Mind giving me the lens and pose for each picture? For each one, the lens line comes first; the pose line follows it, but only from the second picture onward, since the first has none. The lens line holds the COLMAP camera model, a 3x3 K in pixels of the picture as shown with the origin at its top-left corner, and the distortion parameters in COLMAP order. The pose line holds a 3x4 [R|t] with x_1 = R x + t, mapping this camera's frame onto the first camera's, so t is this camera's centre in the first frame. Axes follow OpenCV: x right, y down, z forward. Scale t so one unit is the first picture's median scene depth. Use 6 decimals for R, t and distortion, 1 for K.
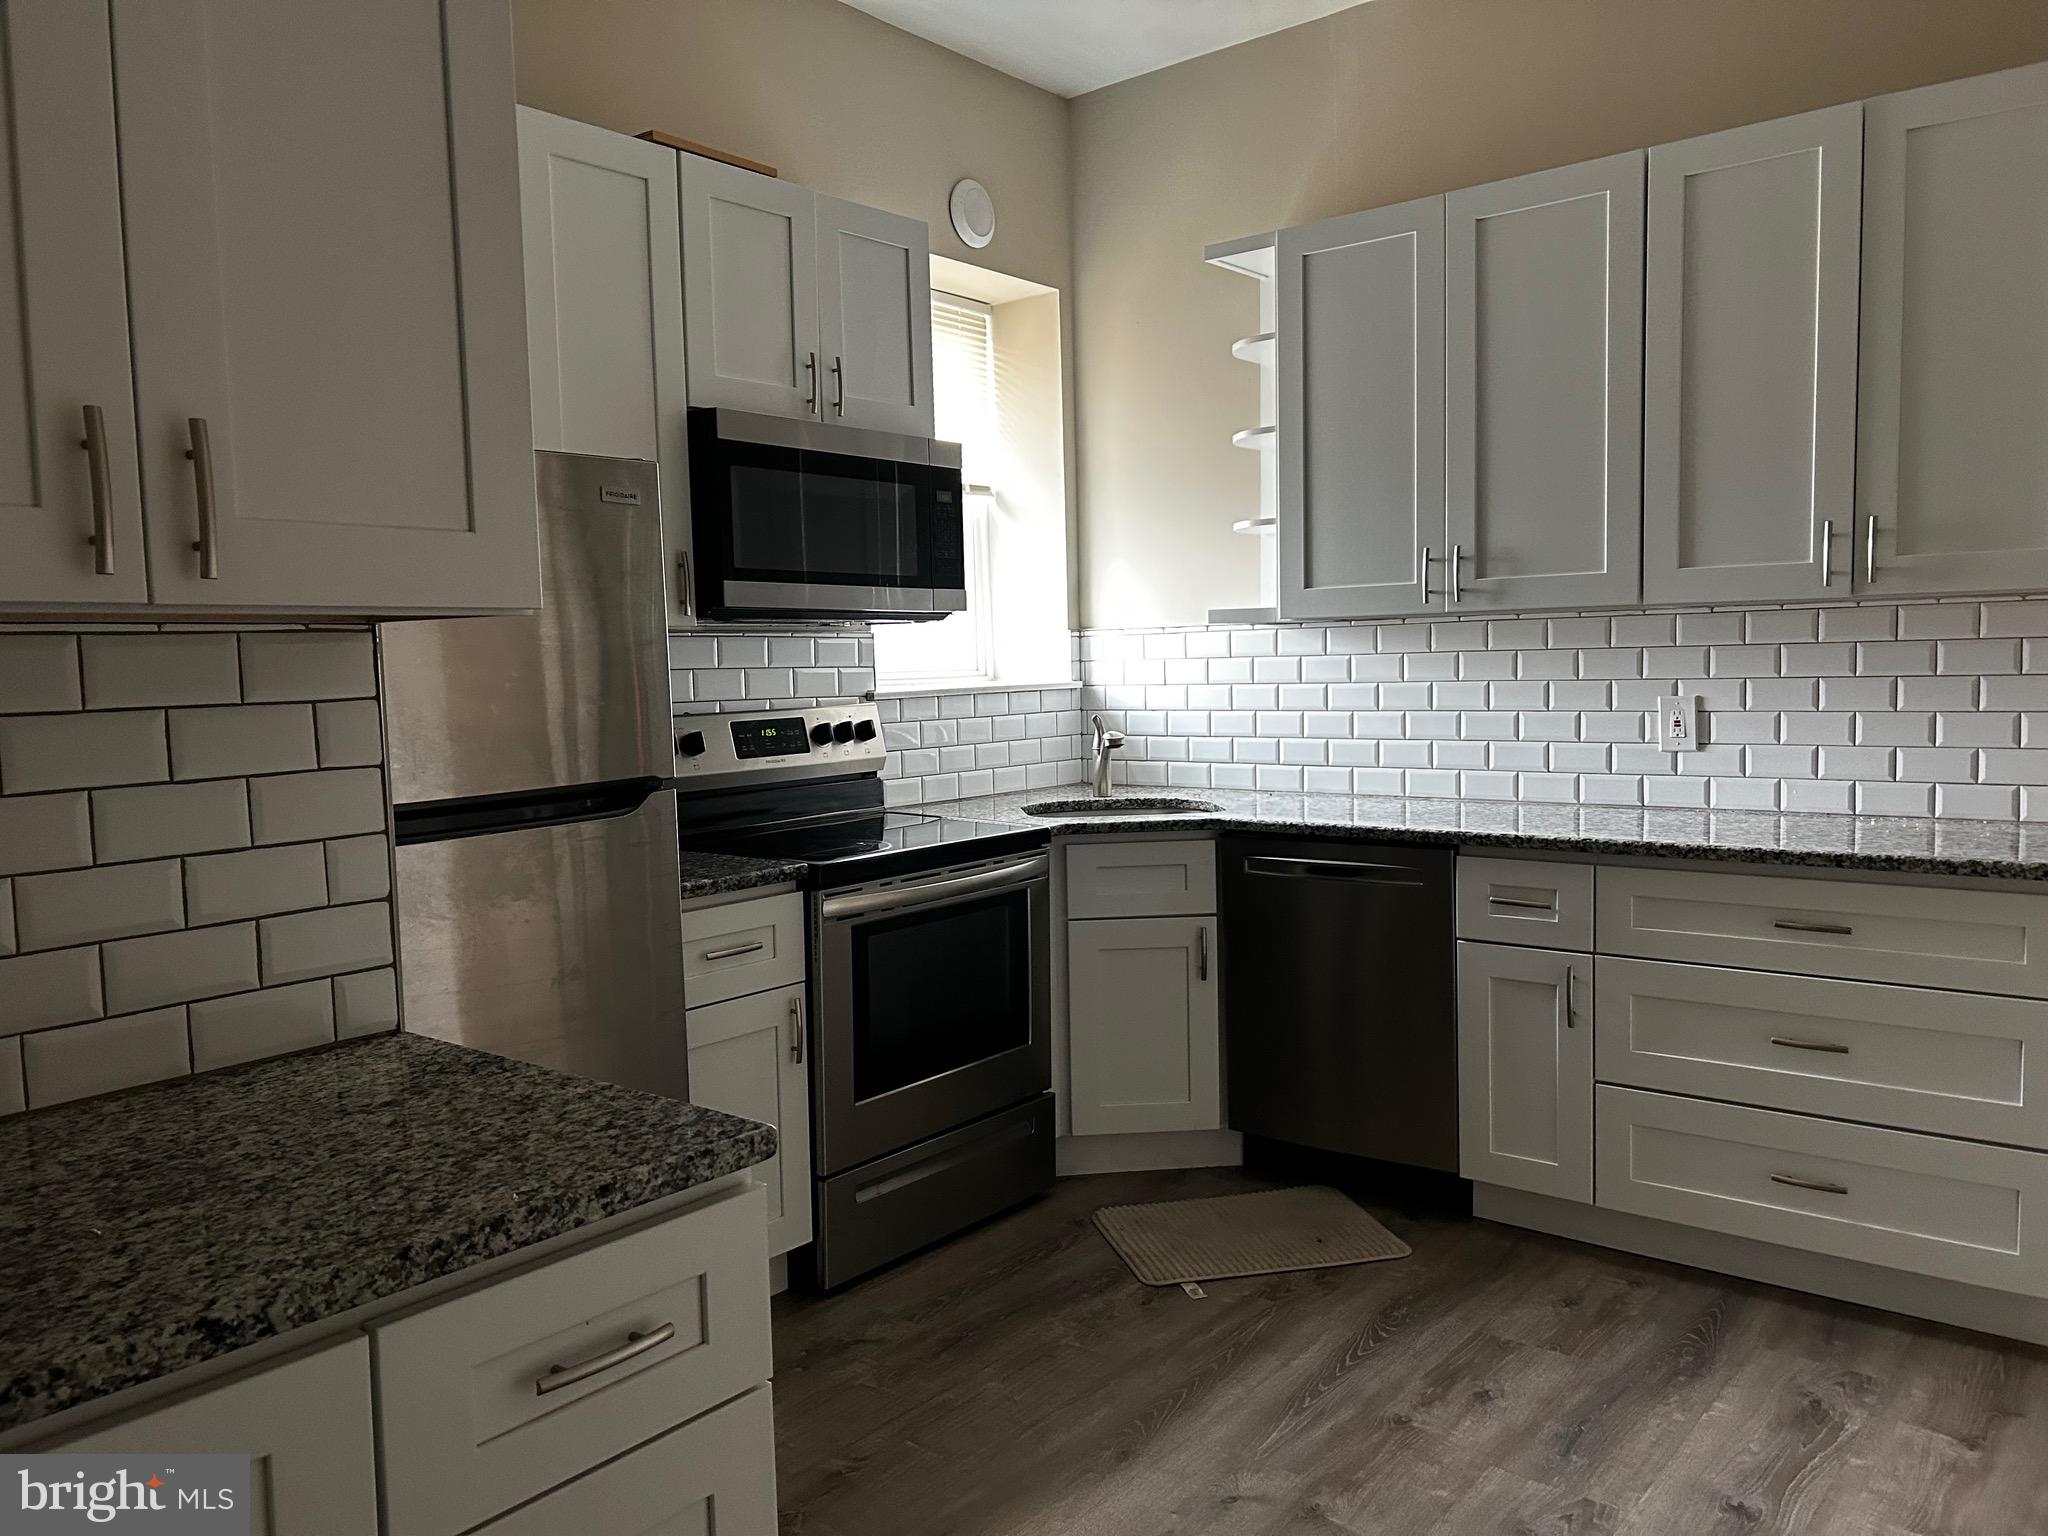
lens RADIAL K [[1525.2, 0, 1037.2], [0, 1525.2, 767.9], [0, 0, 1]] dist [0.064929, -0.078355]
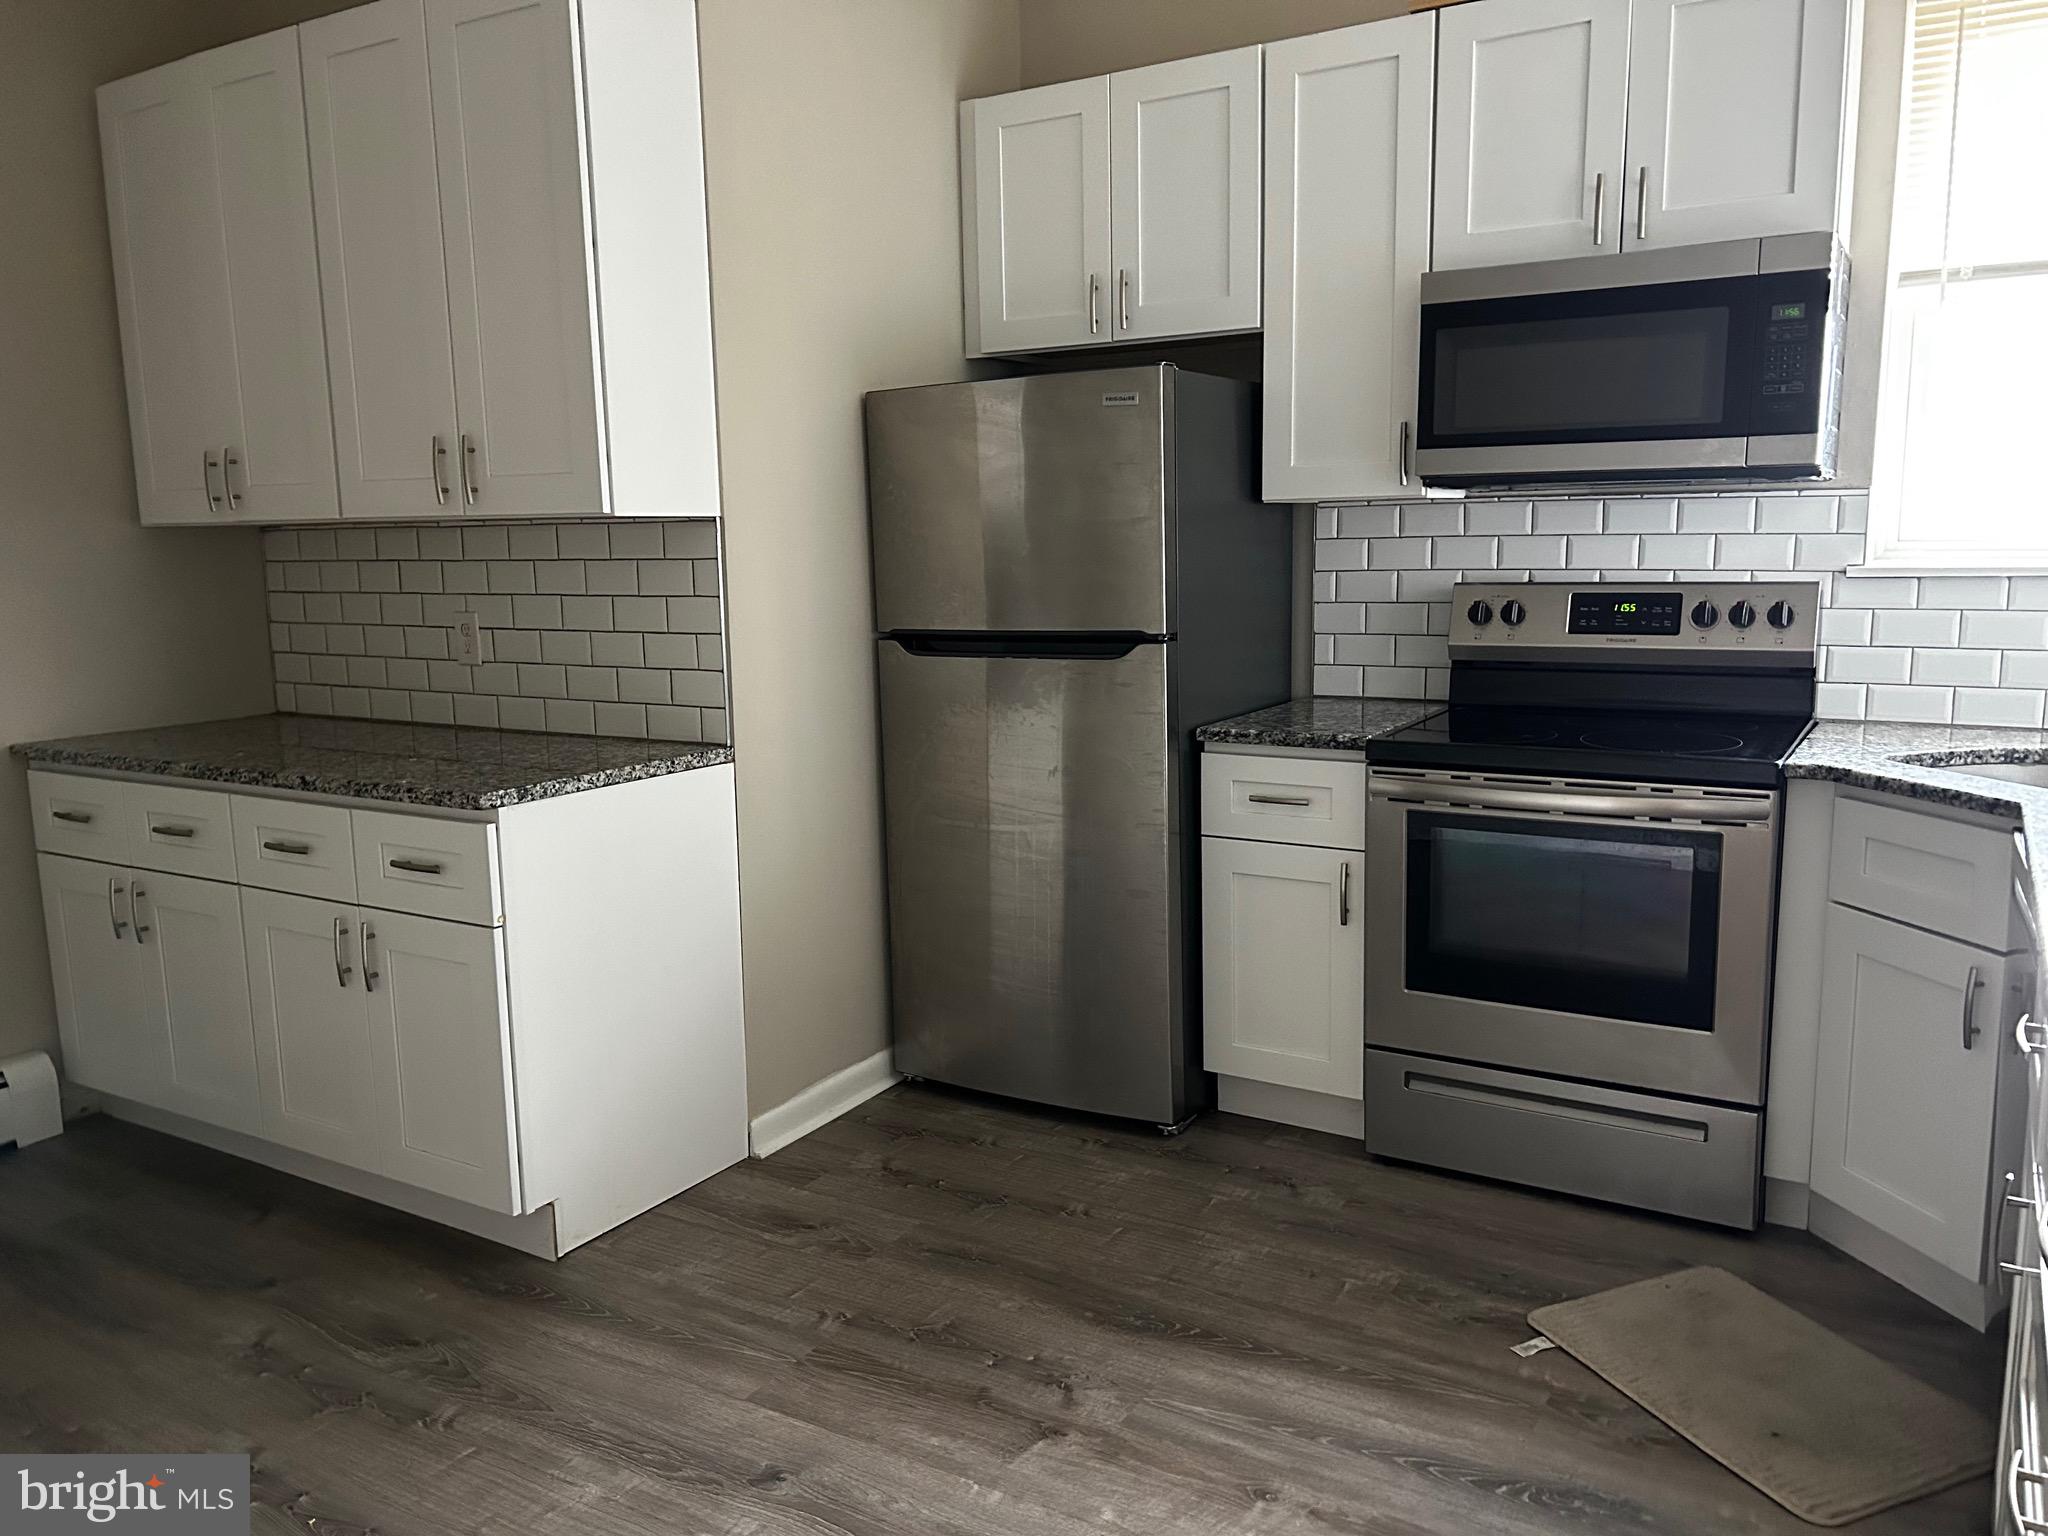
lens RADIAL K [[1525.2, 0, 1037.2], [0, 1525.2, 767.9], [0, 0, 1]] dist [0.064929, -0.078355]
pose [[0.148478, 0.170121, -0.974173, 0.830253], [-0.061795, 0.984763, 0.162552, -0.069636], [0.986983, 0.036064, 0.156728, 0.648749]]
